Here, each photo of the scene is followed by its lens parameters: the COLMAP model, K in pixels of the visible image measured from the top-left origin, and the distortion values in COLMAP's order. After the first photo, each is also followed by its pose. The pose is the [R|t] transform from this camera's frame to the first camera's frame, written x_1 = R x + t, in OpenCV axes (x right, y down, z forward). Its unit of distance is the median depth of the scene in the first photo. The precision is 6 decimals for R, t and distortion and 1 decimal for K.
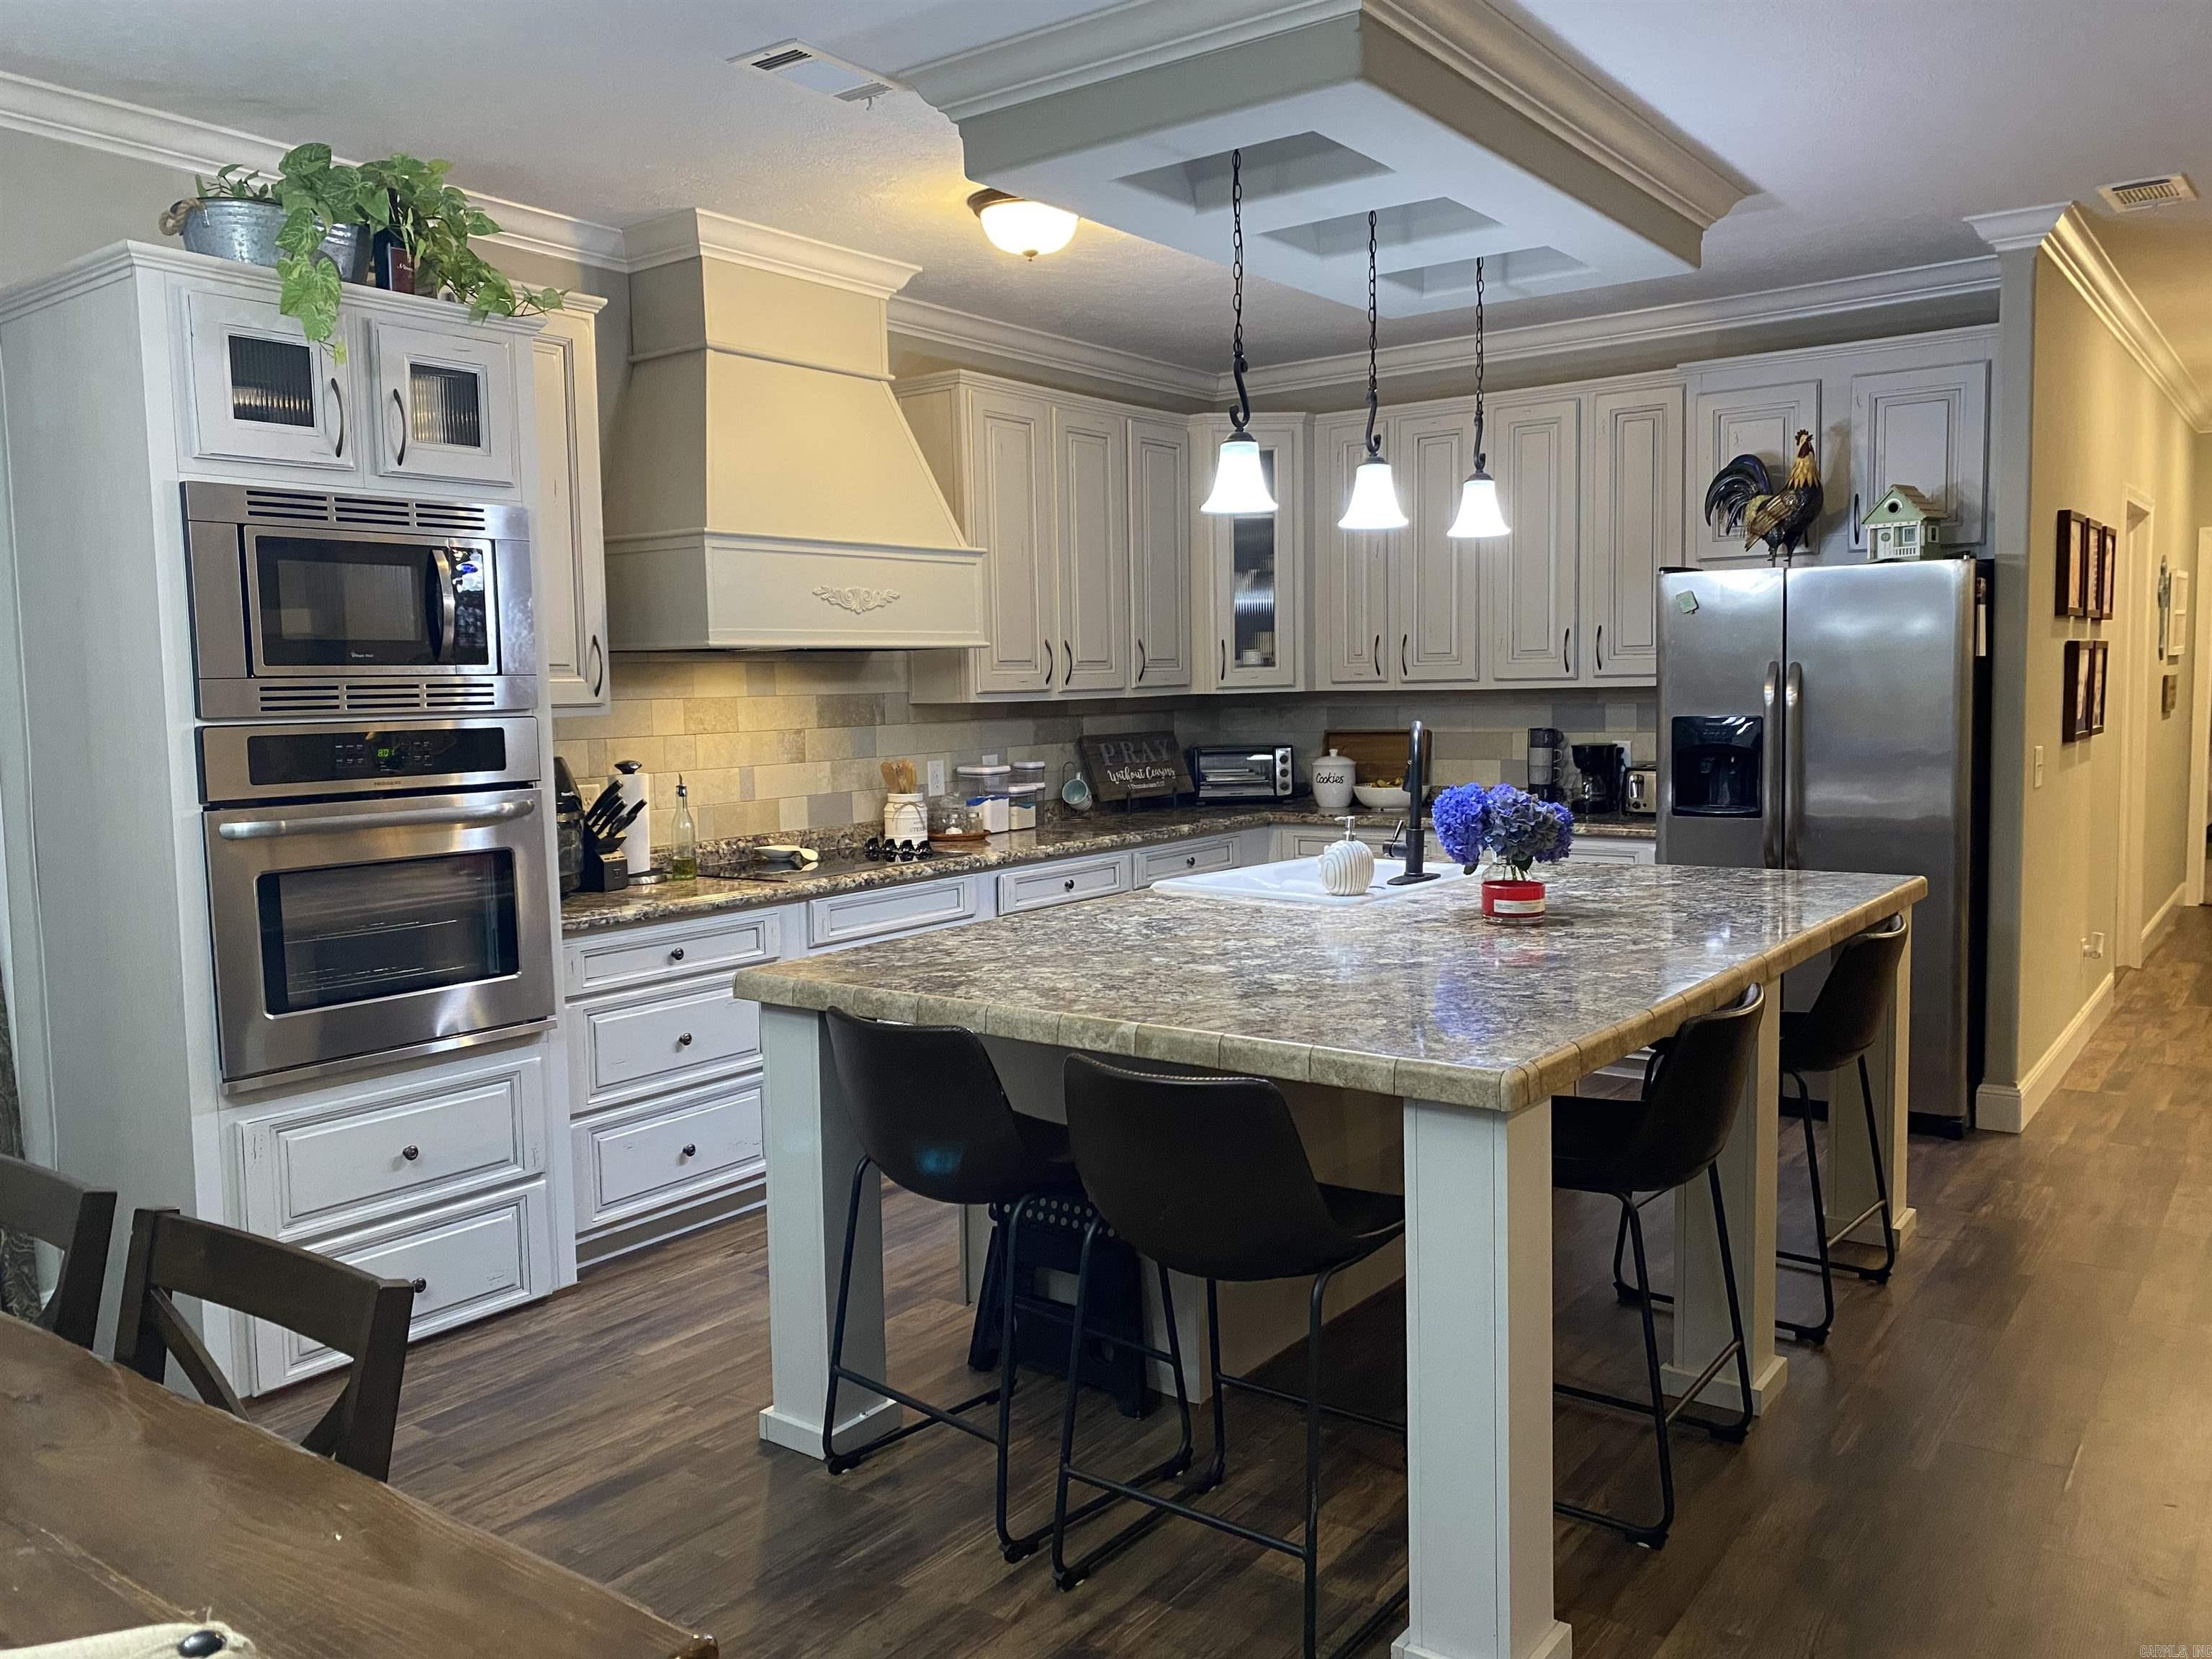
lens RADIAL K [[1705.7, 0, 1092.3], [0, 1705.7, 817.9], [0, 0, 1]] dist [0.071226, -0.001327]
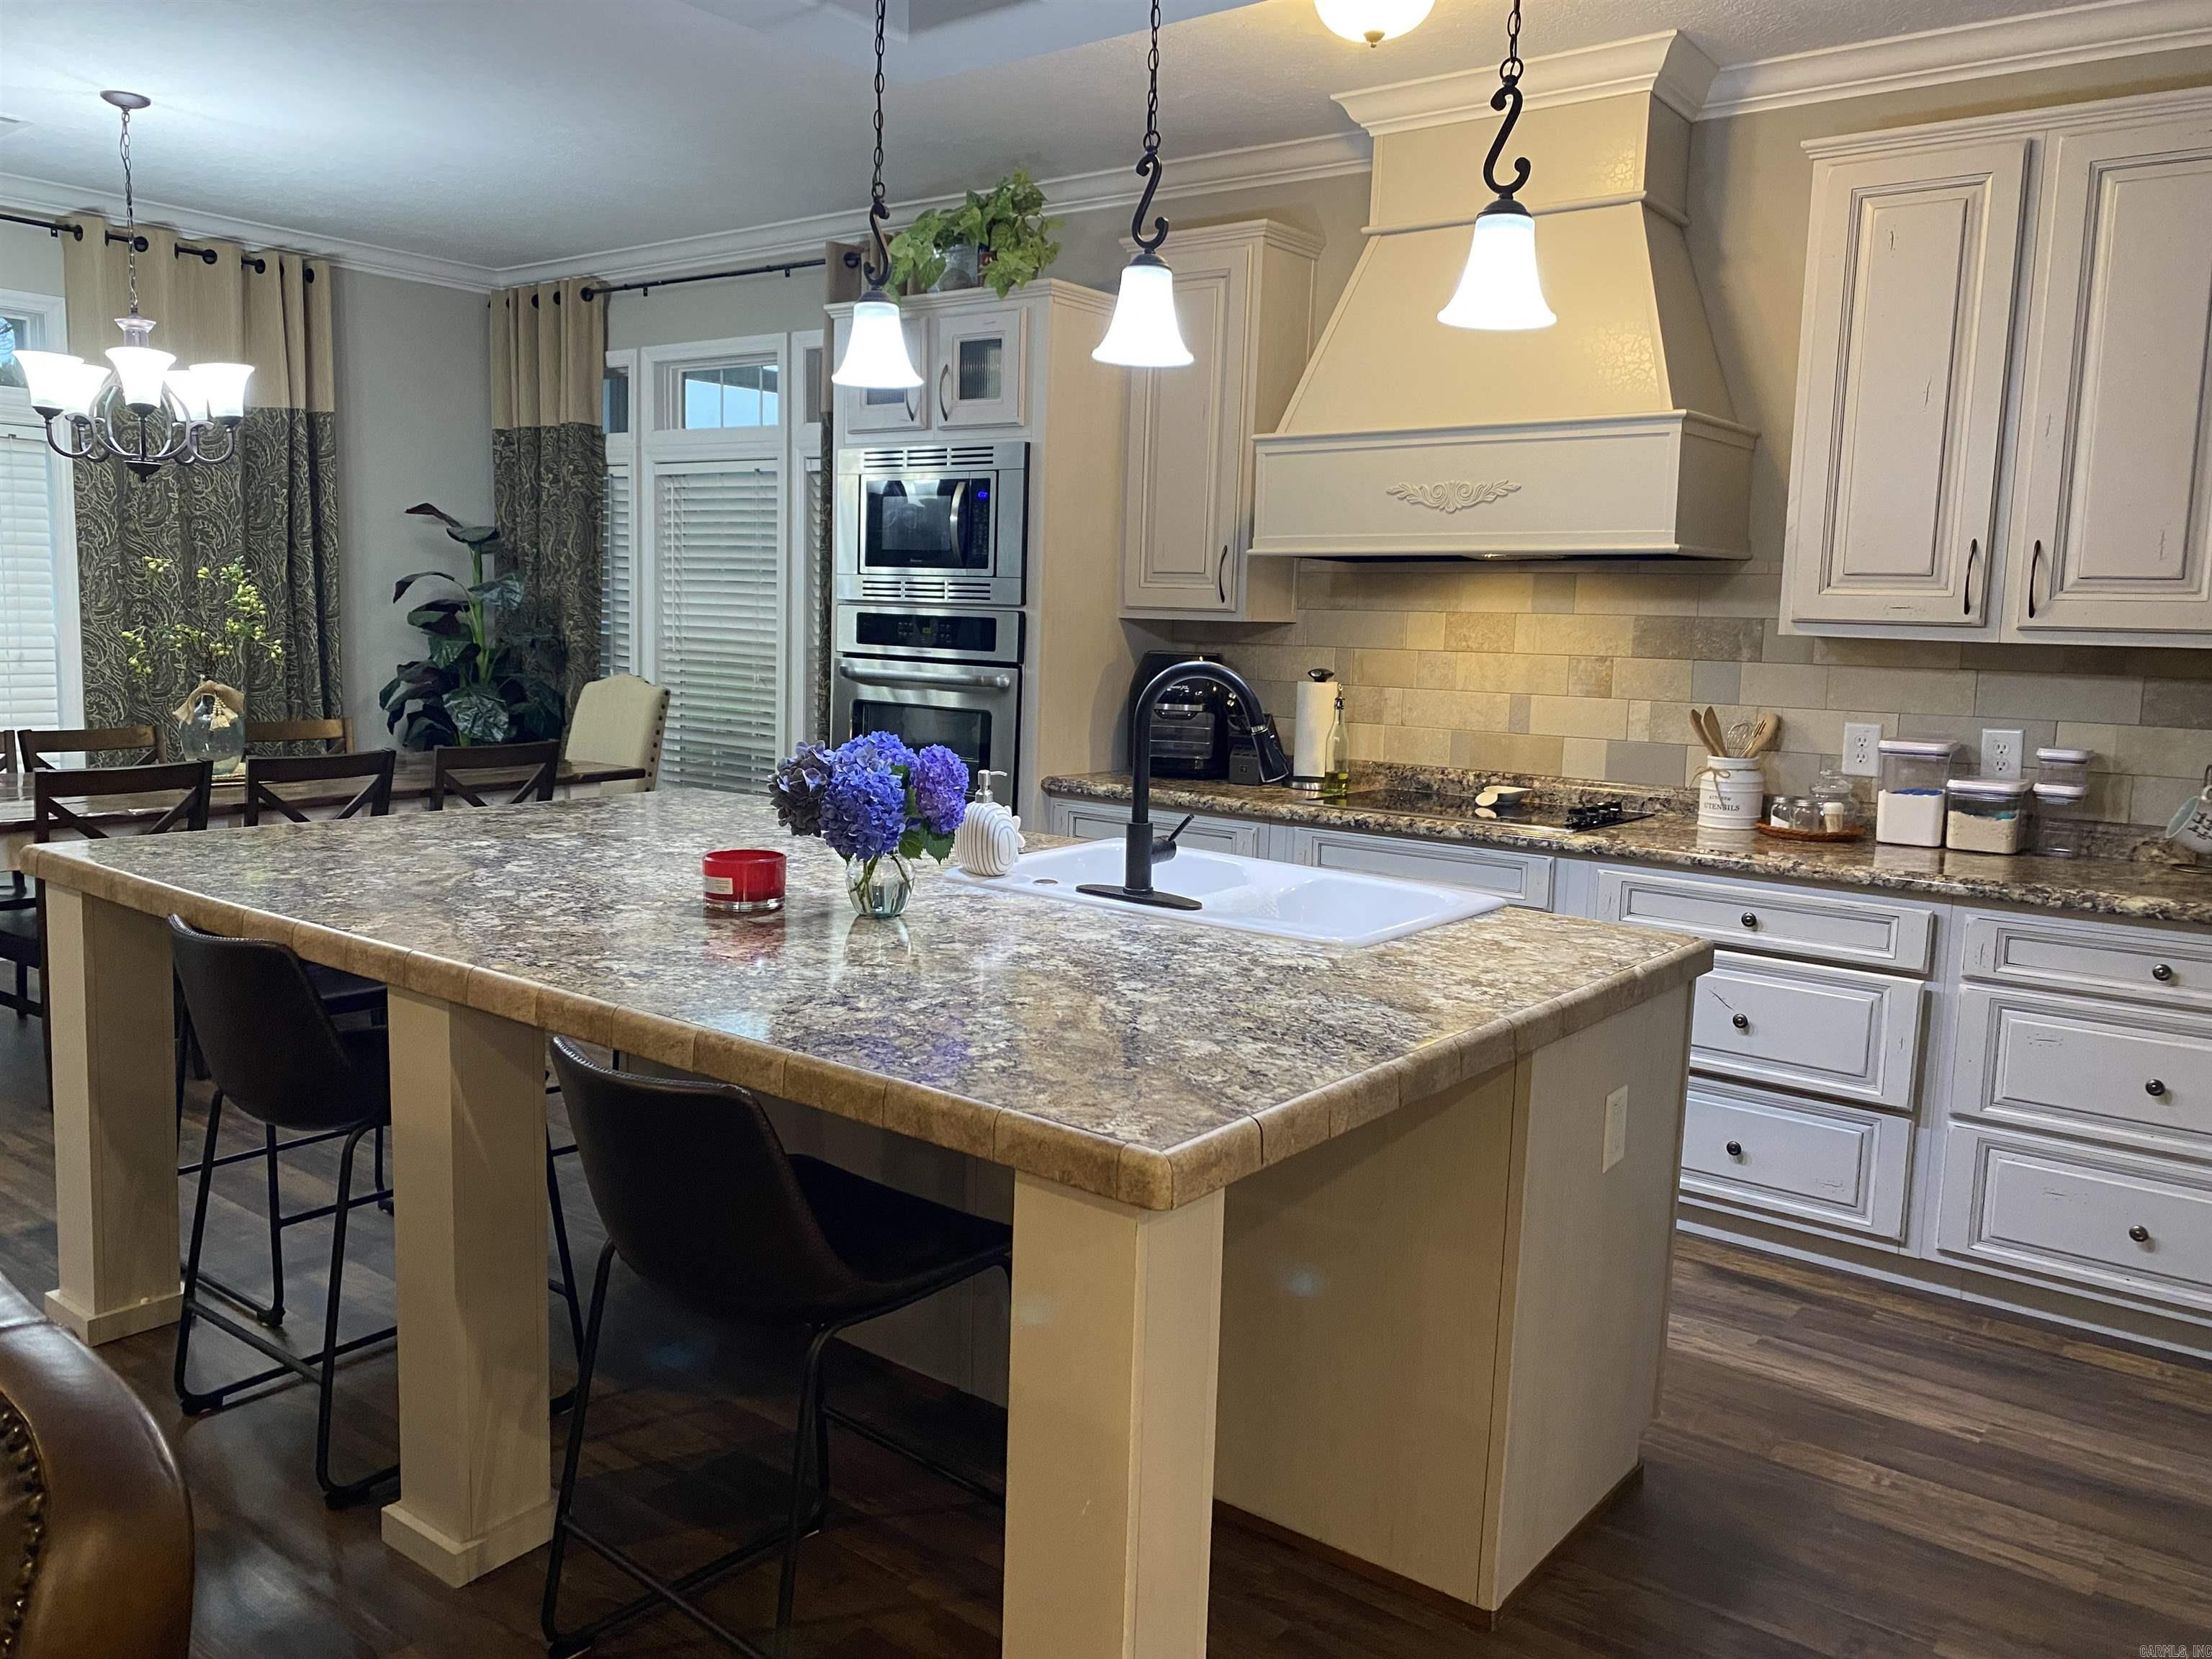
lens RADIAL K [[1705.7, 0, 1092.3], [0, 1705.7, 817.9], [0, 0, 1]] dist [0.071226, -0.001327]
pose [[-0.039242, 0.145135, -0.988633, 0.690537], [-0.105470, 0.983267, 0.148534, -0.075658], [0.993648, 0.110100, -0.023278, 0.821891]]
